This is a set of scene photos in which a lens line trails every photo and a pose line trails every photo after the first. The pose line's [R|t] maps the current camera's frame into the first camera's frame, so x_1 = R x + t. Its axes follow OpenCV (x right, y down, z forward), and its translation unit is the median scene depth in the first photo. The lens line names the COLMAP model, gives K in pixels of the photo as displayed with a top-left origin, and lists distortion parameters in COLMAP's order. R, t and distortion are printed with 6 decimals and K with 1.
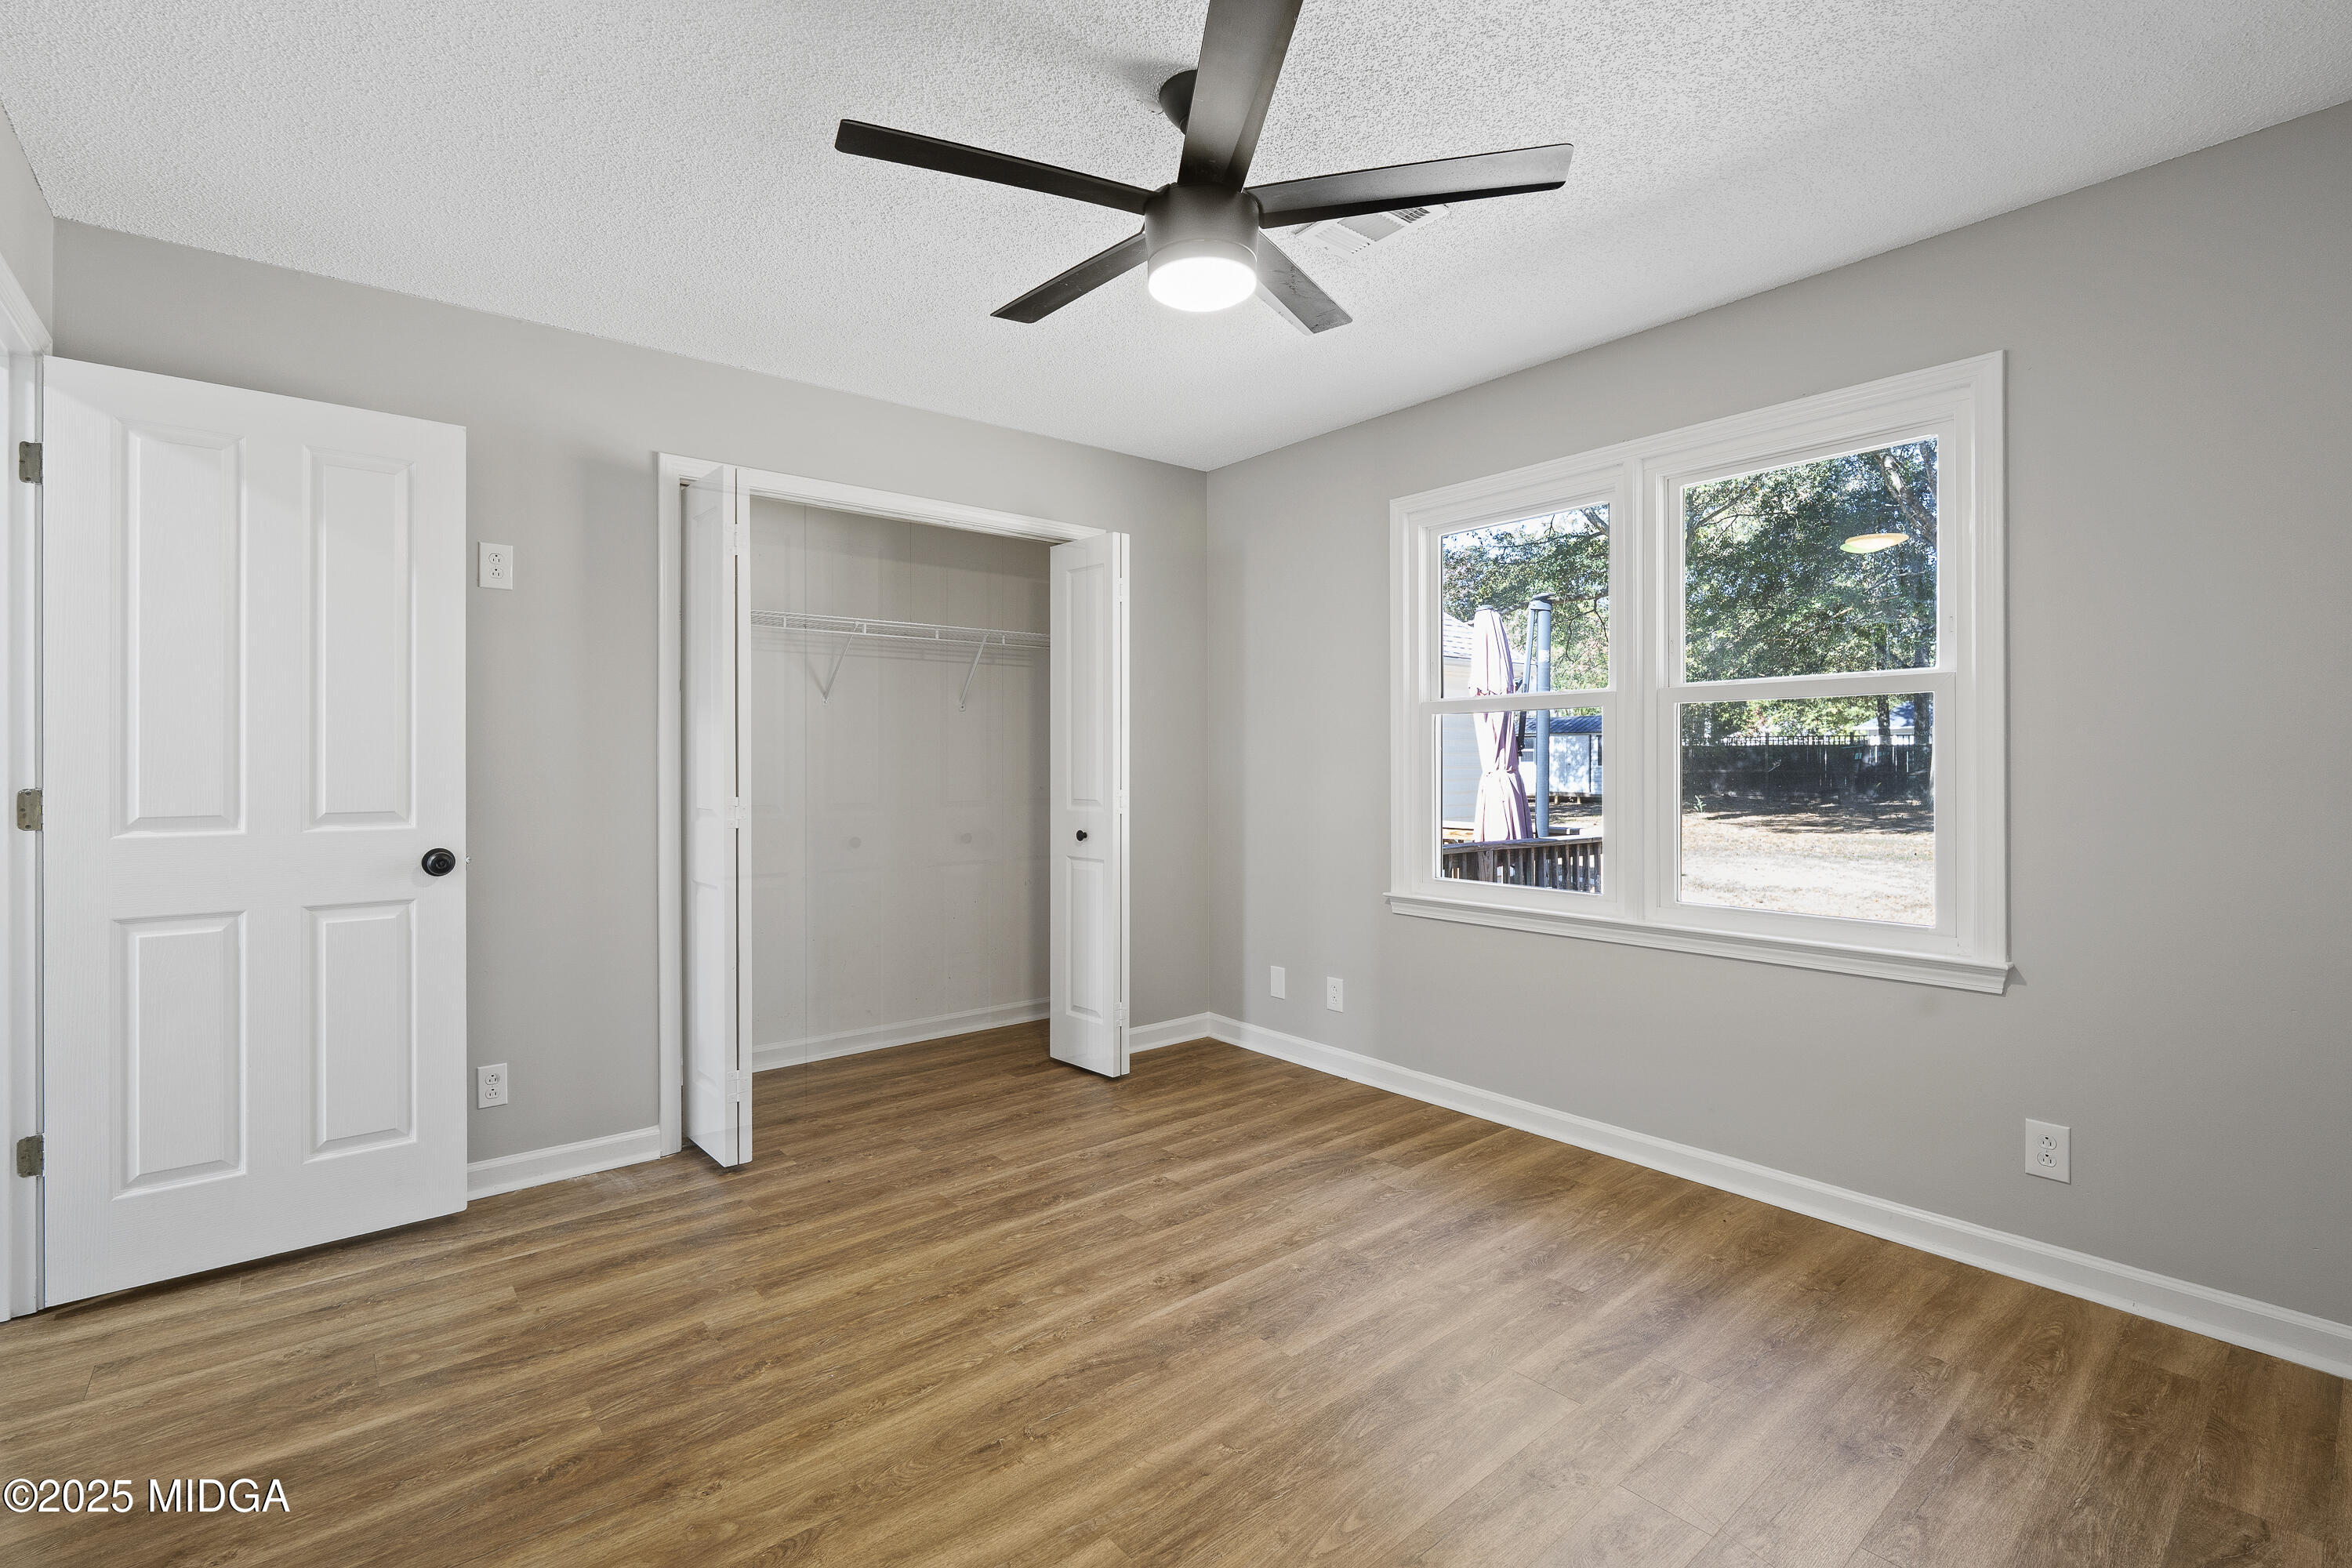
lens RADIAL K [[1063.4, 0, 1172.1], [0, 1063.4, 772.6], [0, 0, 1]] dist [-0.007038, 0.000437]
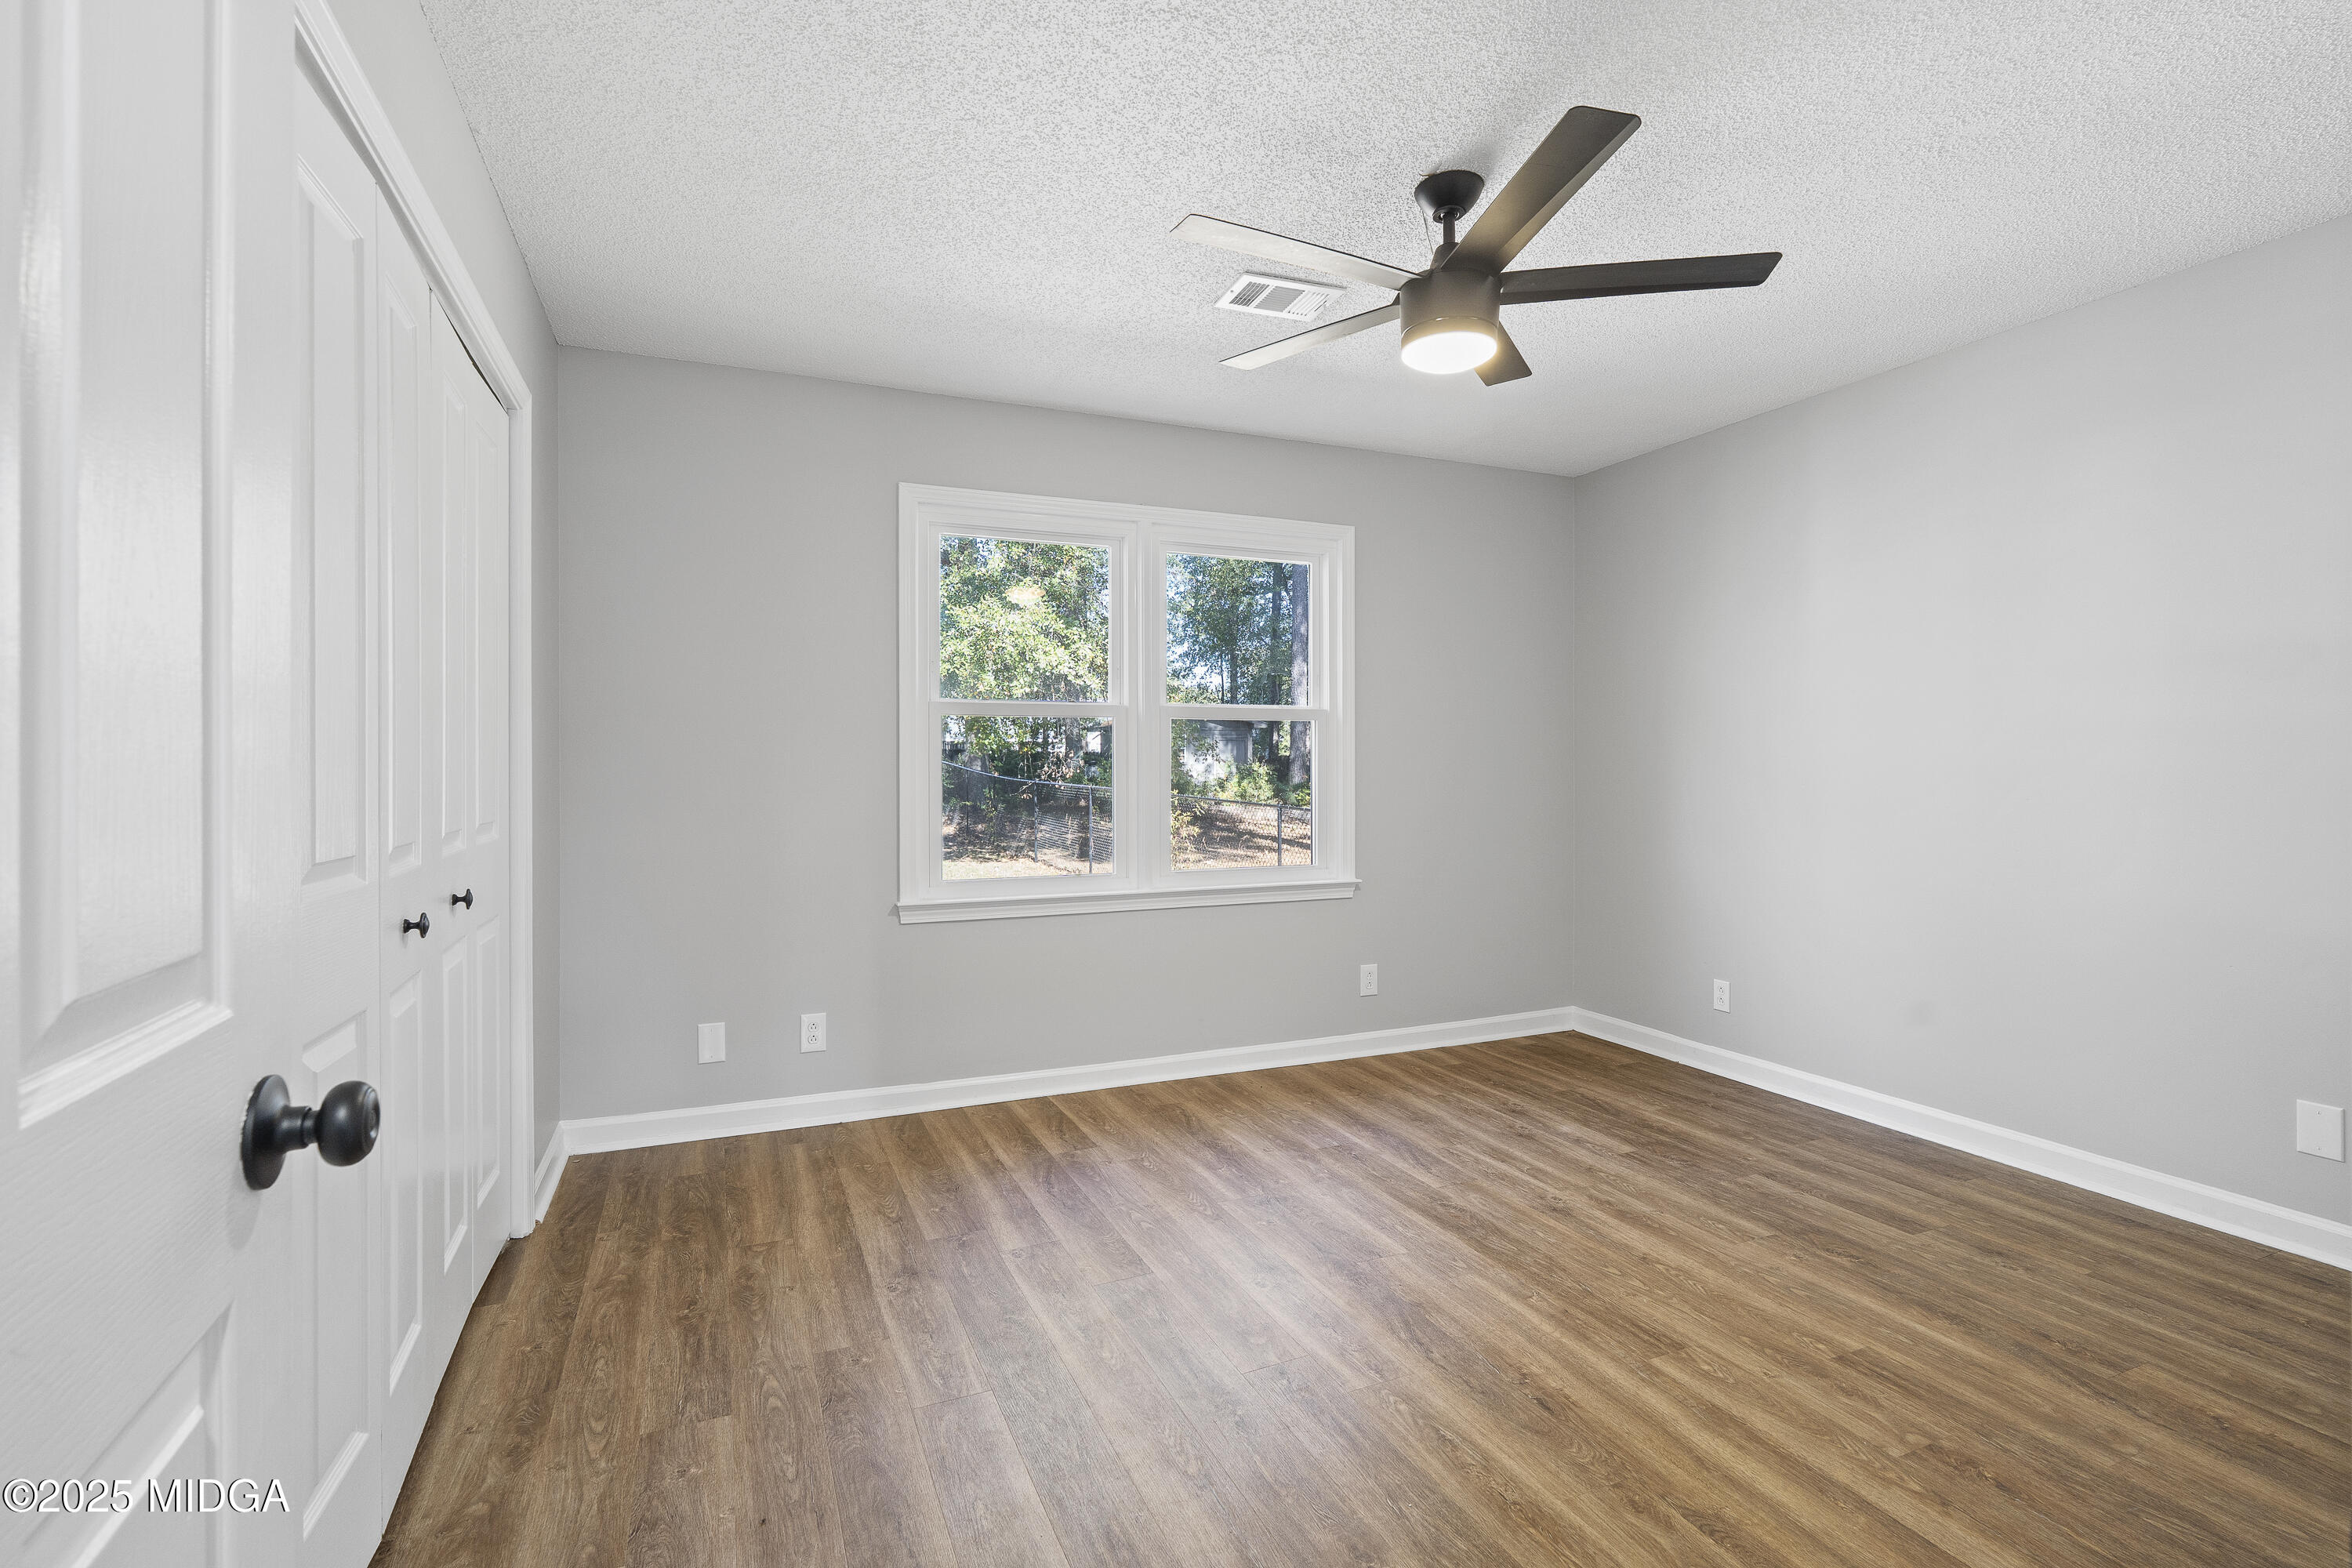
lens RADIAL K [[1063.4, 0, 1172.1], [0, 1063.4, 772.6], [0, 0, 1]] dist [-0.007038, 0.000437]
pose [[0.281532, -0.004924, 0.959539, -0.748758], [0.008804, 0.999958, 0.002549, -0.001472], [-0.959511, 0.007730, 0.281564, 0.609134]]
